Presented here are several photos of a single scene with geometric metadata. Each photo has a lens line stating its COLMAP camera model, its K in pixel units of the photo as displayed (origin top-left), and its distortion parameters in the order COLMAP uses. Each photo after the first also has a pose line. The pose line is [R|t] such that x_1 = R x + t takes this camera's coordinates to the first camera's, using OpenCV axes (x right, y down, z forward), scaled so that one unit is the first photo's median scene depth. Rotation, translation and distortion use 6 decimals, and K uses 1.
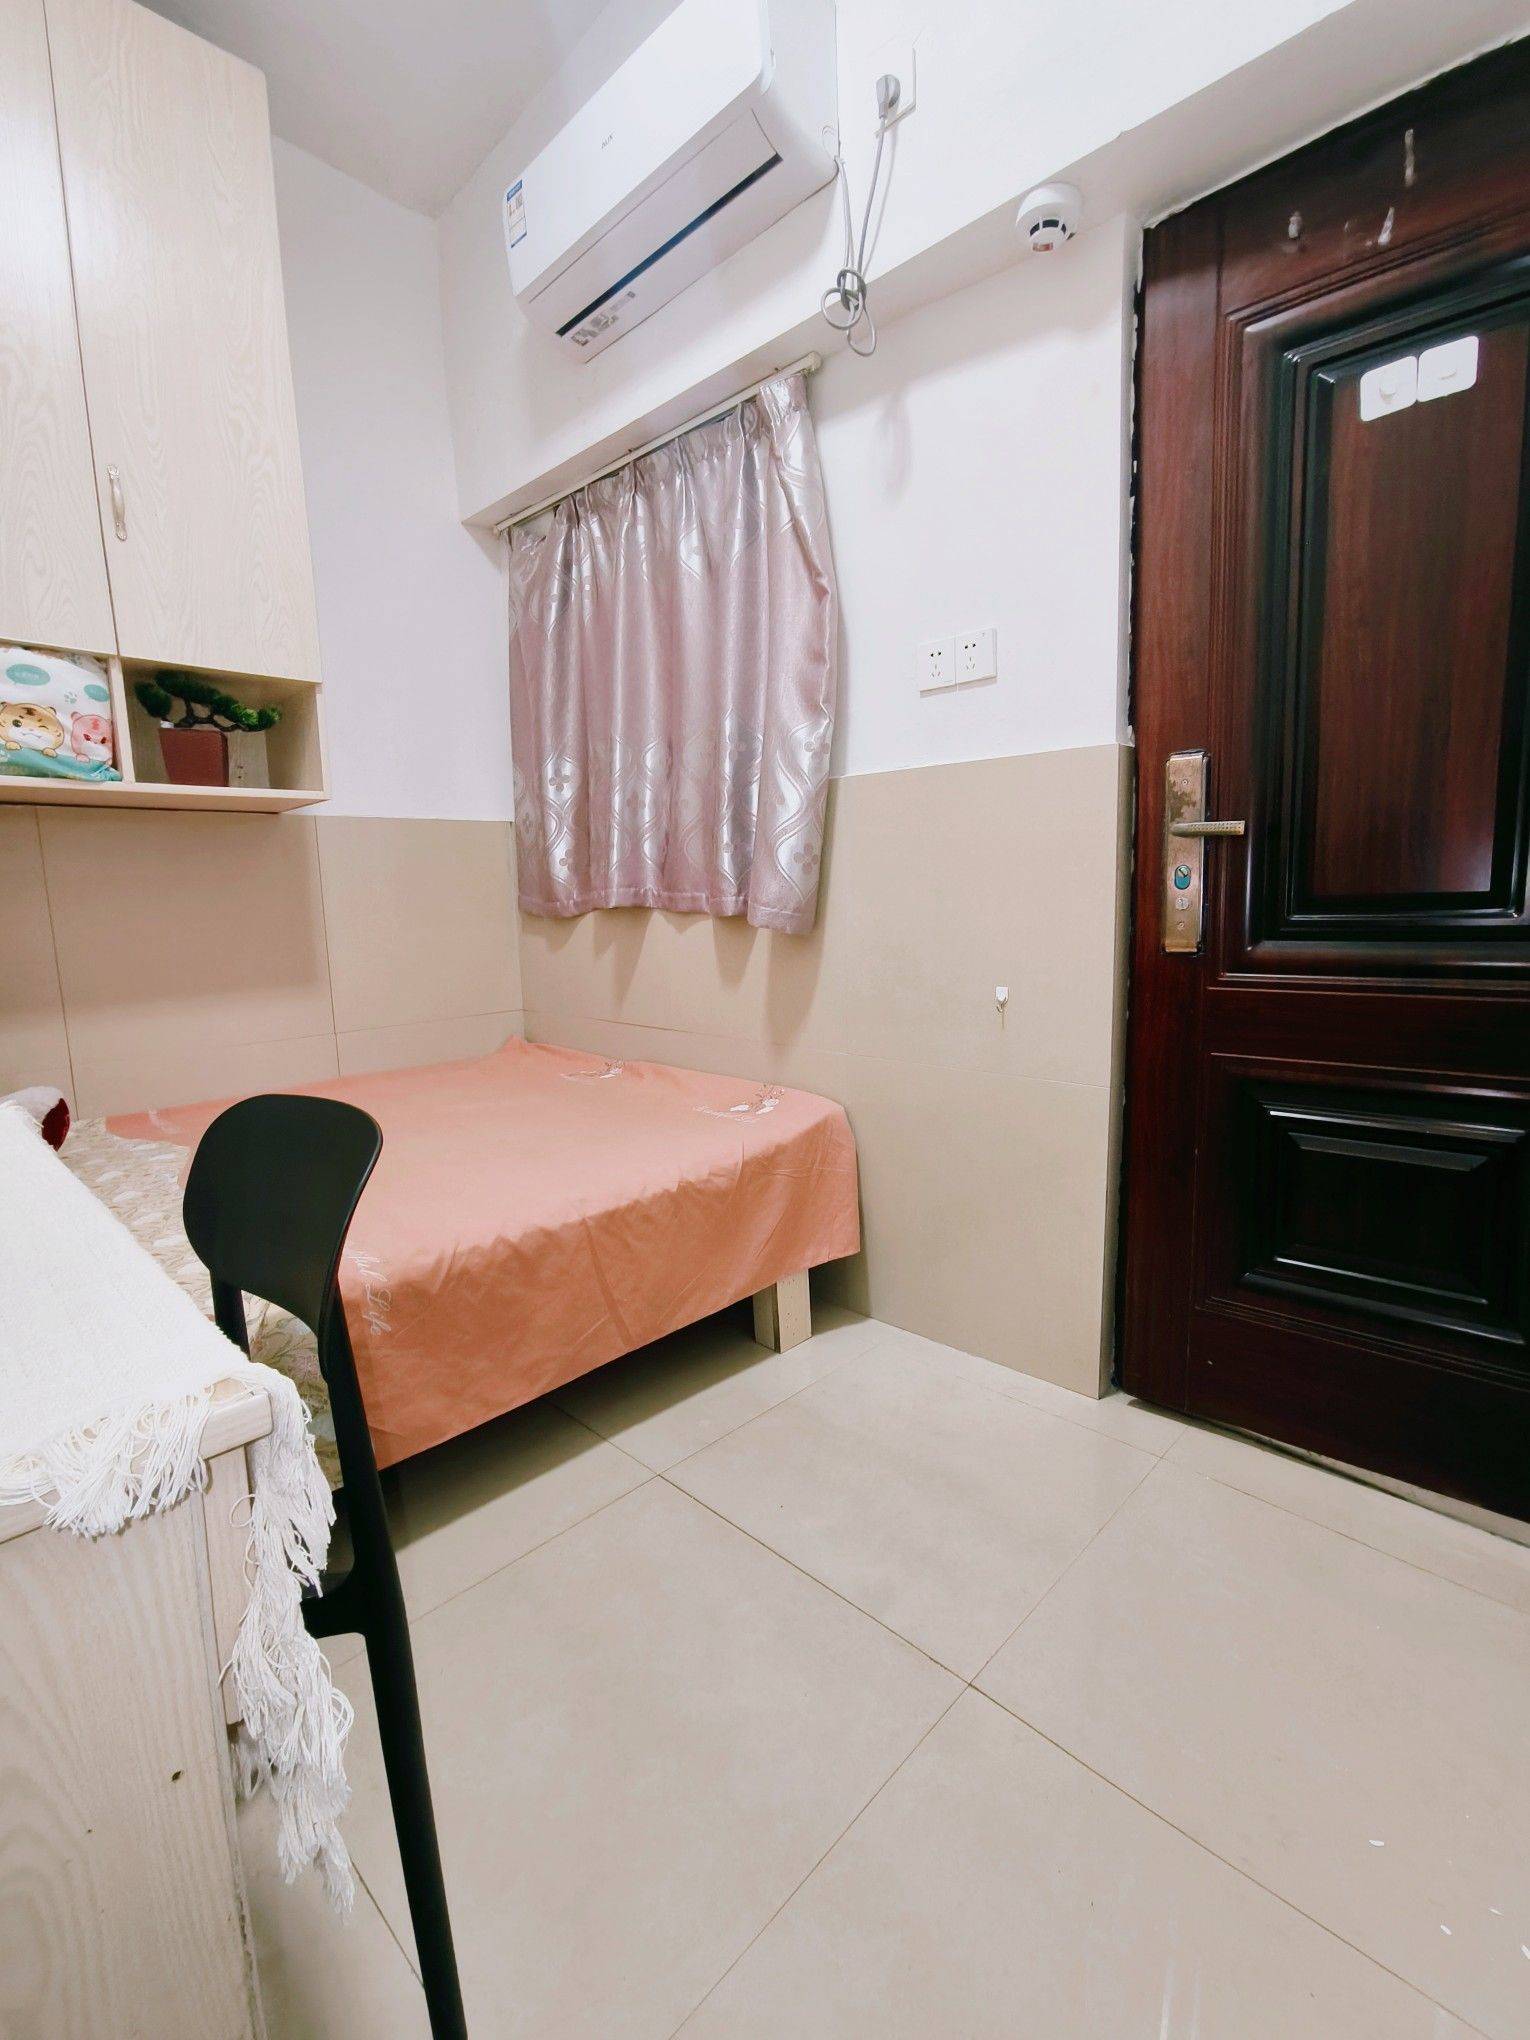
lens RADIAL K [[931.2, 0, 754.6], [0, 931.2, 1021.2], [0, 0, 1]] dist [0.000837, -0.000341]
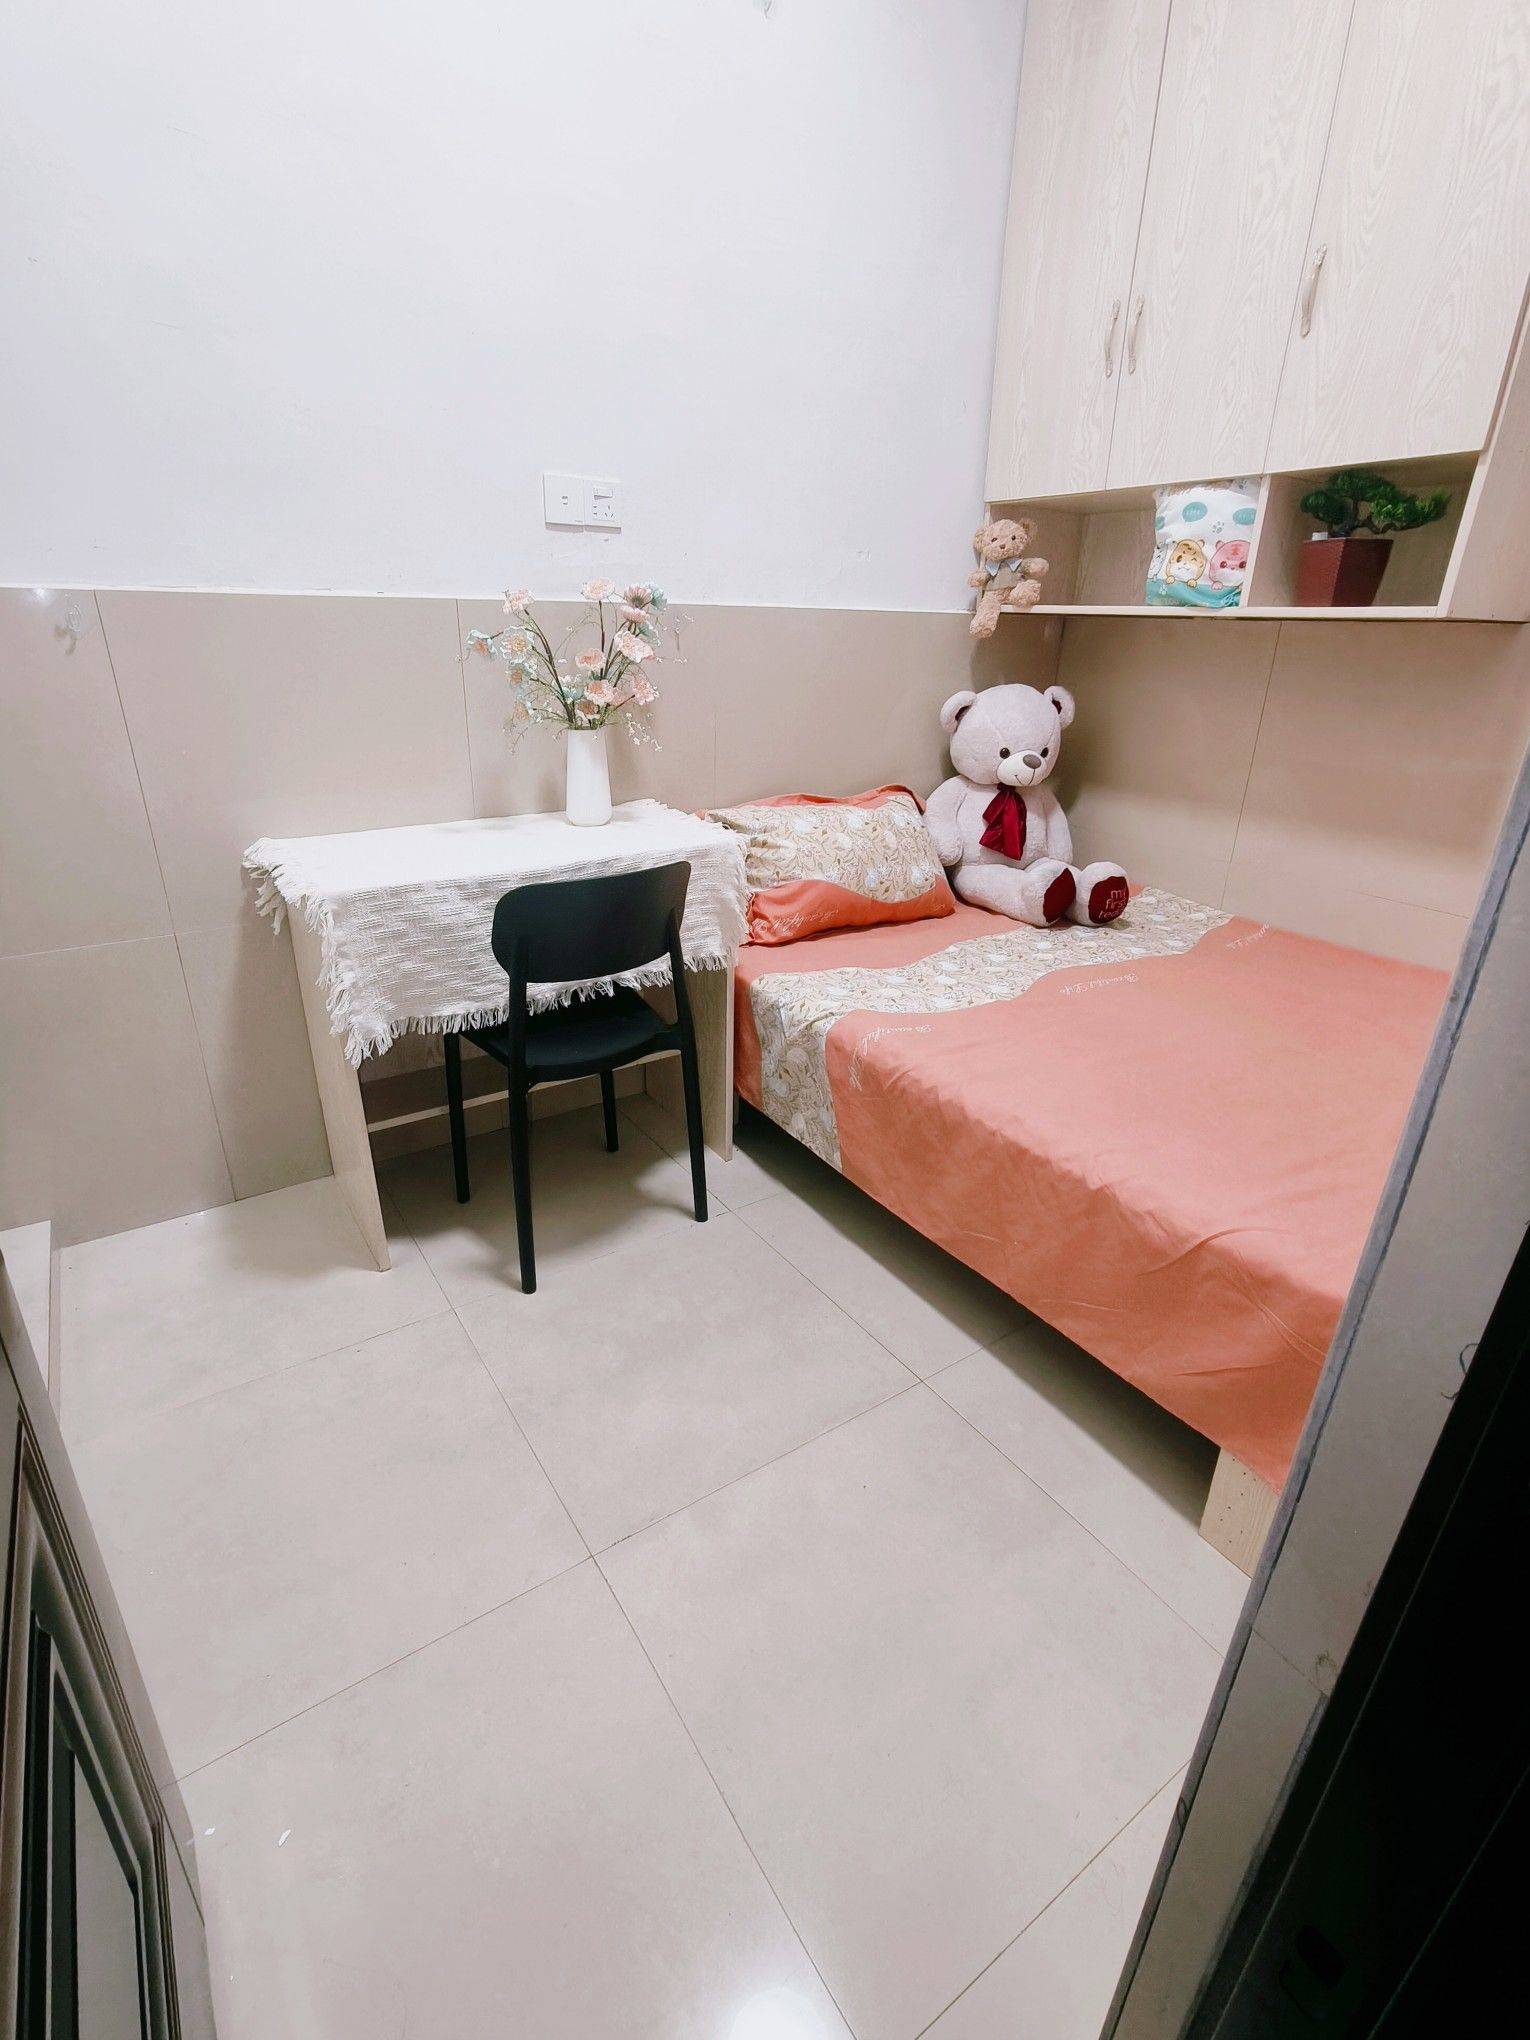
lens RADIAL K [[931.2, 0, 750.3], [0, 931.2, 1015.8], [0, 0, 1]] dist [0.000837, -0.000341]
pose [[-0.203677, 0.395097, -0.895775, 0.588896], [-0.149778, 0.891610, 0.427316, -0.227873], [0.967513, 0.221202, -0.122424, 0.750689]]
